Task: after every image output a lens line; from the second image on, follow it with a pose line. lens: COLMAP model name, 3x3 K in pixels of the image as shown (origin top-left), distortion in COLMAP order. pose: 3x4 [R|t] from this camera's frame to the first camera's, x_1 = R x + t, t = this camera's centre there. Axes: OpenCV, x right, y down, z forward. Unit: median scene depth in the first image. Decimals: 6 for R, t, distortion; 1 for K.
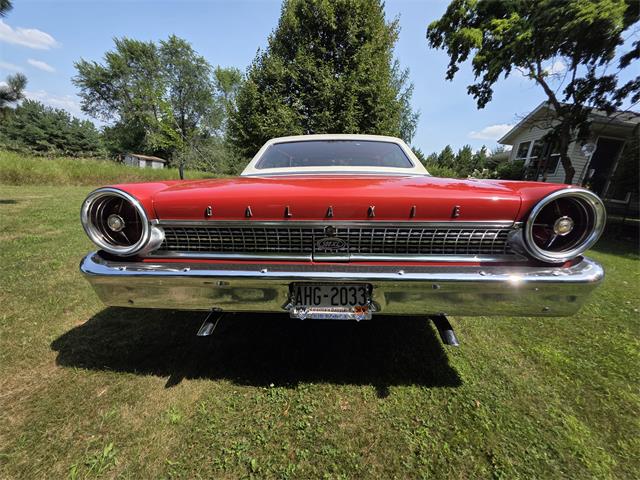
lens RADIAL K [[259.1, 0, 323.2], [0, 259.1, 240.8], [0, 0, 1]] dist [-0.000135, 0.000431]
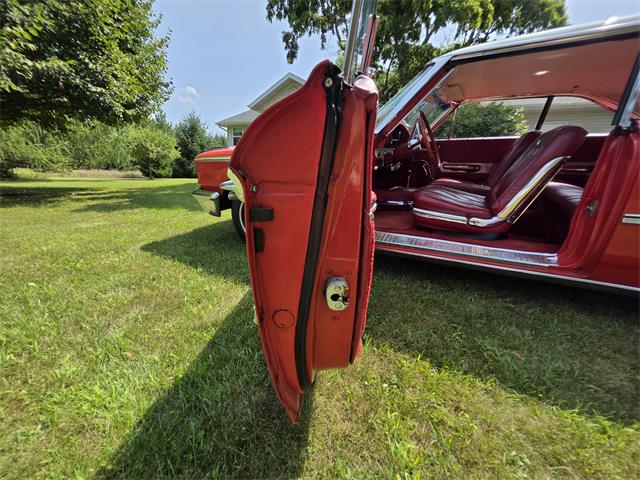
lens RADIAL K [[258.0, 0, 317.3], [0, 258.0, 239.5], [0, 0, 1]] dist [-0.001567, -0.000387]
pose [[0.441680, -0.292110, 0.848287, -0.243219], [0.204733, 0.953380, 0.221700, -0.086658], [-0.873500, 0.075752, 0.480894, 0.435923]]
